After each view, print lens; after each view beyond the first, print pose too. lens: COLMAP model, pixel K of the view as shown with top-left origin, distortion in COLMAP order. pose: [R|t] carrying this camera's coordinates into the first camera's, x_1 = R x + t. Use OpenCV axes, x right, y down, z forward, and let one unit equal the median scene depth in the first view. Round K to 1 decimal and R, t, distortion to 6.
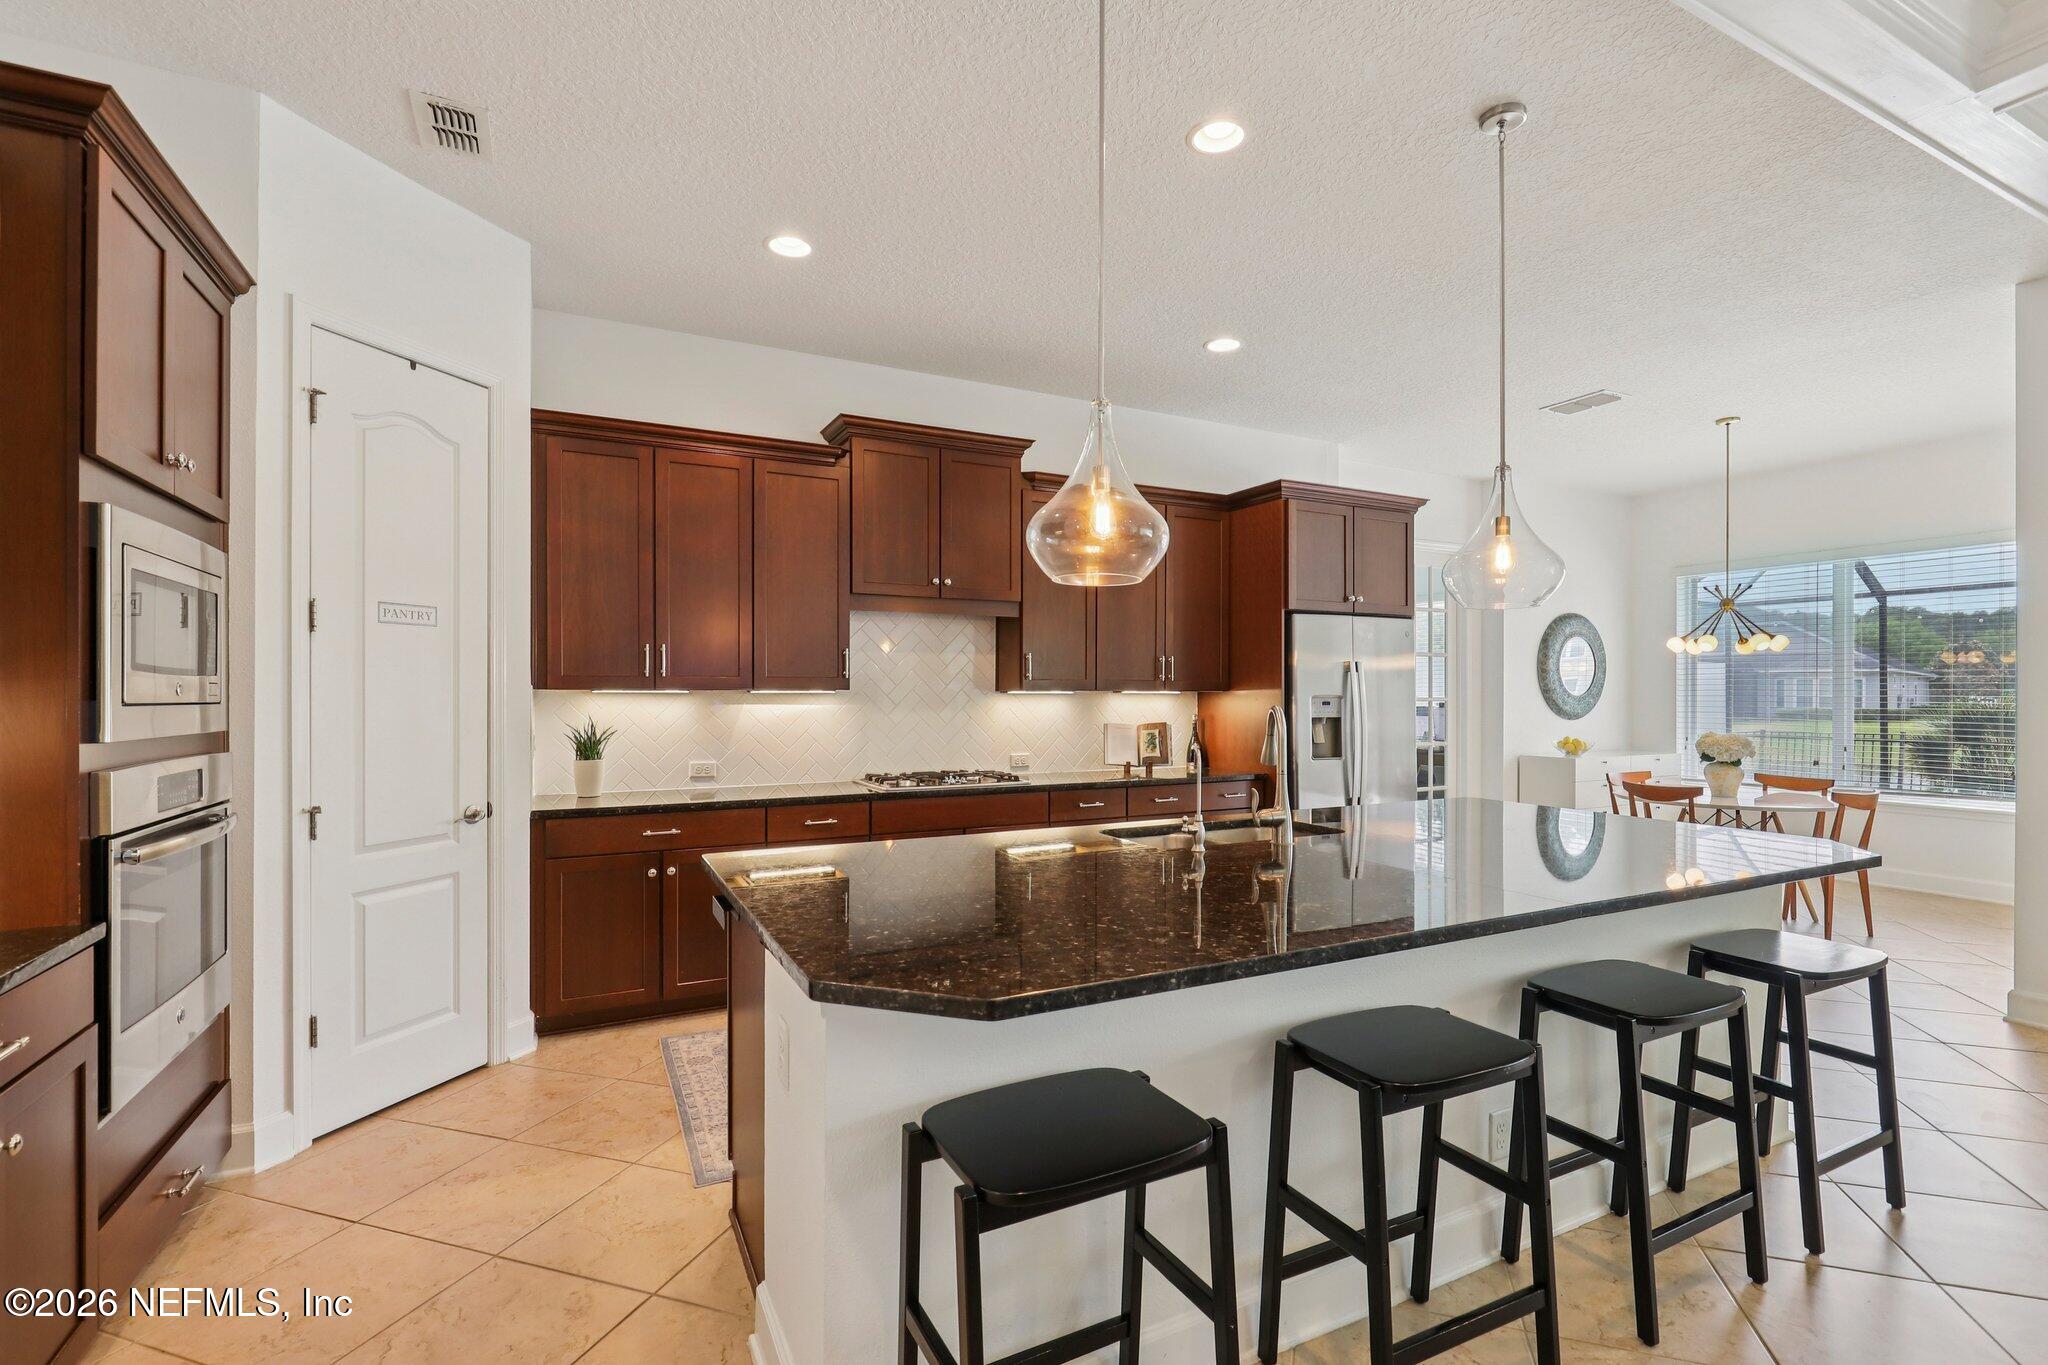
lens RADIAL K [[928.6, 0, 1033.4], [0, 928.6, 689.2], [0, 0, 1]] dist [0.000765, -0.000490]
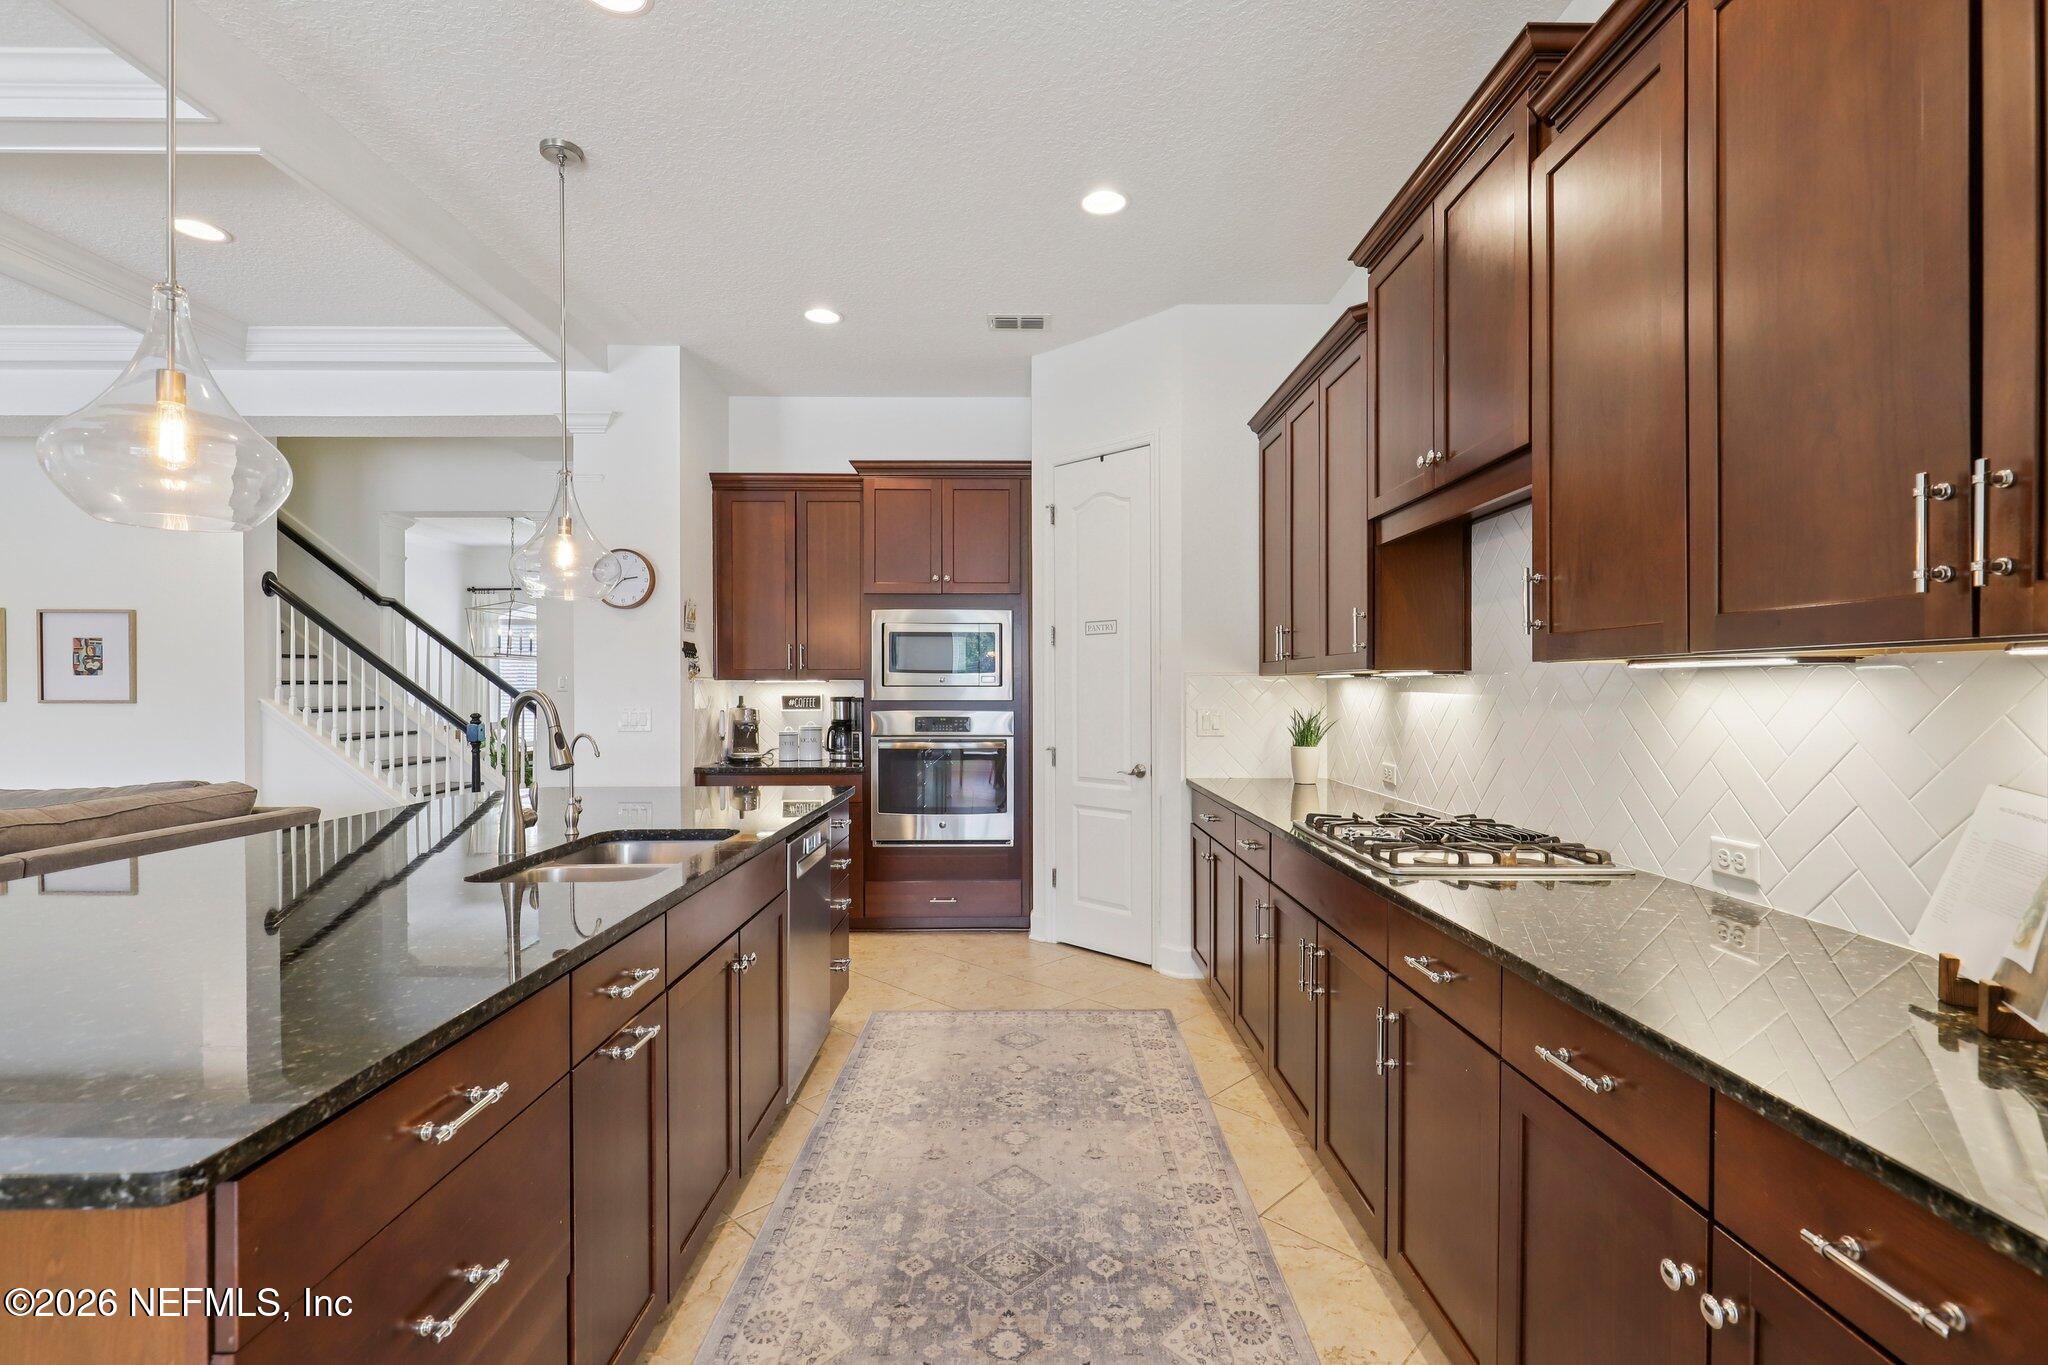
lens RADIAL K [[928.6, 0, 1033.4], [0, 928.6, 689.2], [0, 0, 1]] dist [0.000765, -0.000490]
pose [[-0.440236, 0.002401, -0.897879, 0.436373], [0.005388, 0.999985, 0.000033, 0.010999], [0.897866, -0.004823, -0.440243, 0.959317]]
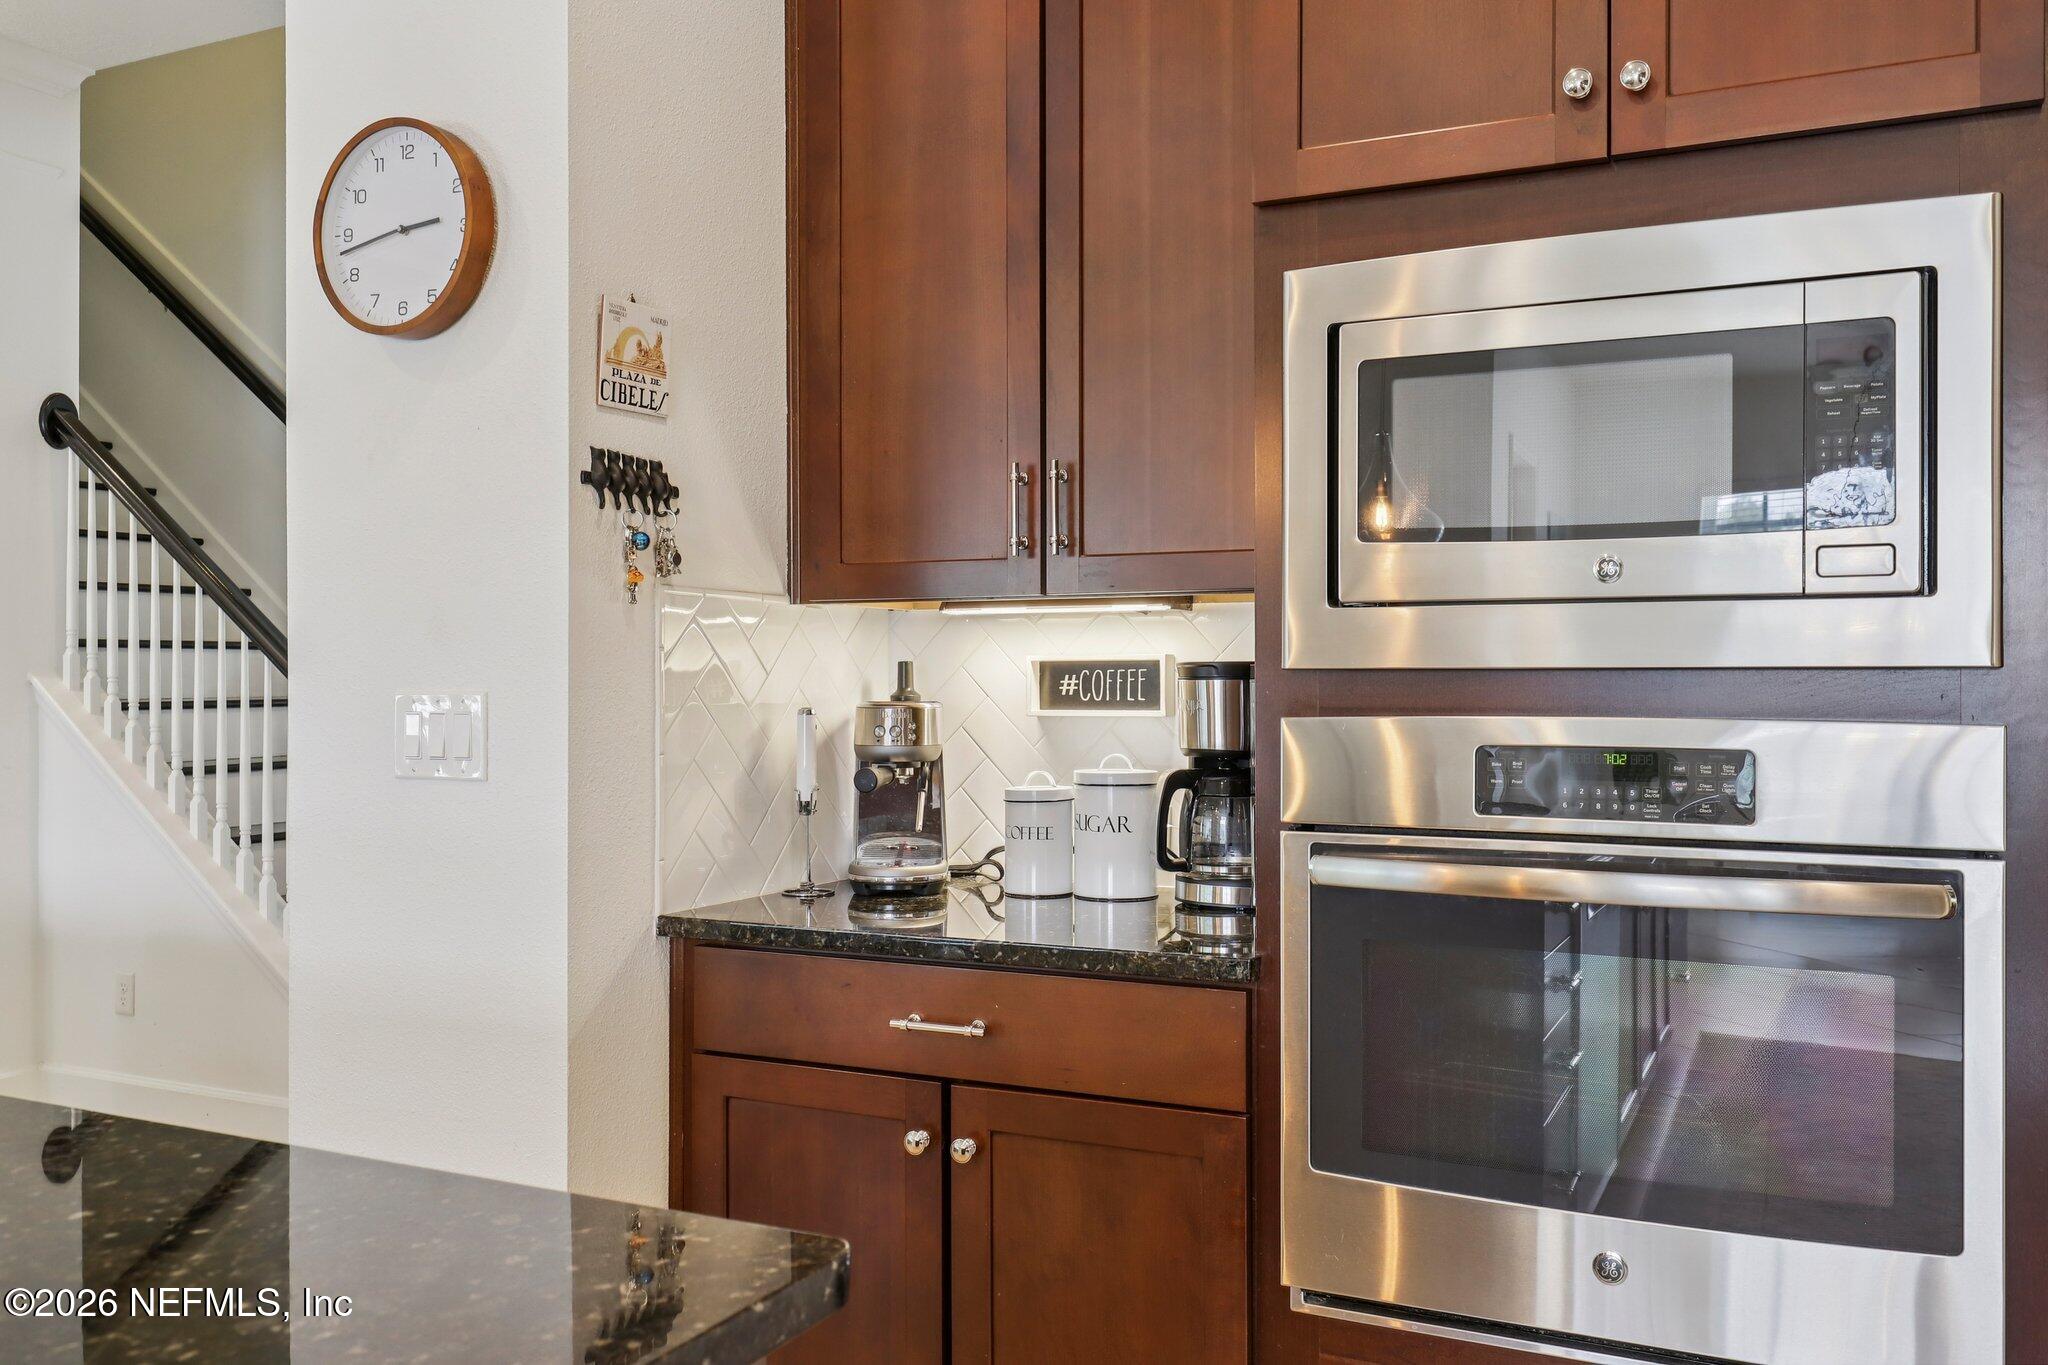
lens RADIAL K [[1692.6, 0, 1024.0], [0, 1692.6, 682.5], [0, 0, 1]] dist [0.002060, -0.000541]
pose [[-0.798778, -0.001143, -0.601624, -0.075604], [0.001841, 0.999989, -0.004344, 0.027077], [0.601622, -0.004578, -0.798767, 0.660498]]
